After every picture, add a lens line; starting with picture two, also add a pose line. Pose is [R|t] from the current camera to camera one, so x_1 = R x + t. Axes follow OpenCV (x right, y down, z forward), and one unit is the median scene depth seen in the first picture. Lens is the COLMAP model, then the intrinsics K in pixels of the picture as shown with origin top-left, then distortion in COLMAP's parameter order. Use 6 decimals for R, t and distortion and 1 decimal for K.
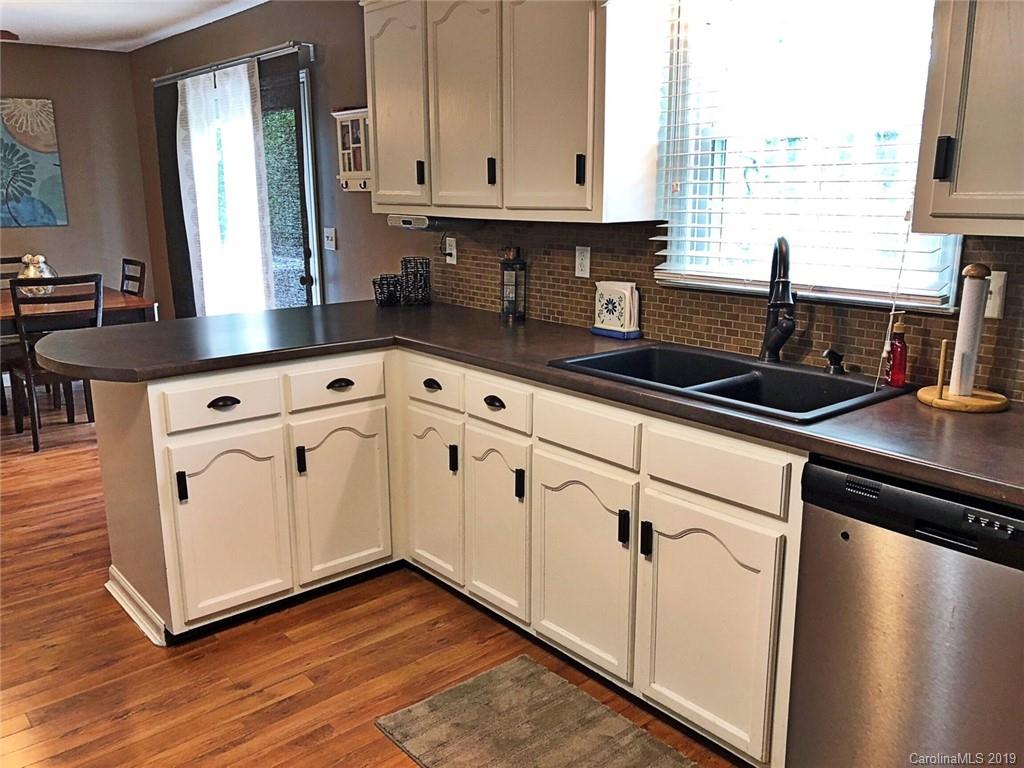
lens RADIAL K [[850.2, 0, 512.0], [0, 850.2, 384.0], [0, 0, 1]] dist [0.036027, -0.003728]
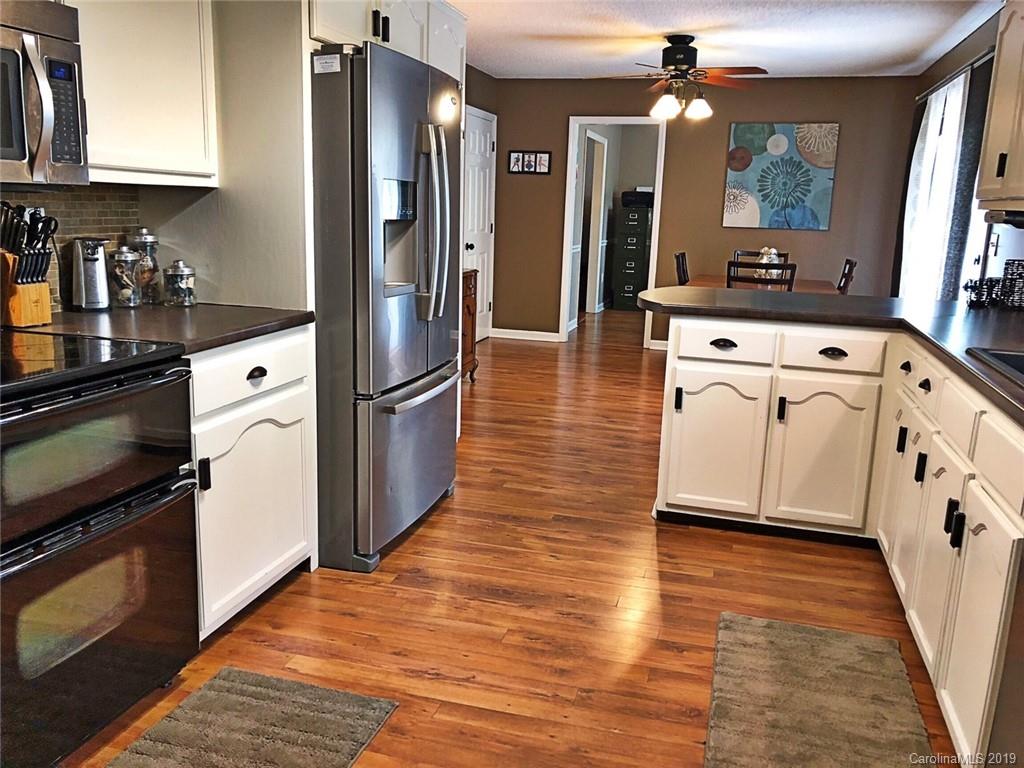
lens RADIAL K [[850.2, 0, 512.0], [0, 850.2, 384.0], [0, 0, 1]] dist [0.036027, -0.003728]
pose [[0.560558, 0.197129, -0.804310, 0.455096], [-0.226438, 0.970726, 0.080102, 0.044385], [0.796555, 0.137225, 0.588786, 0.015842]]
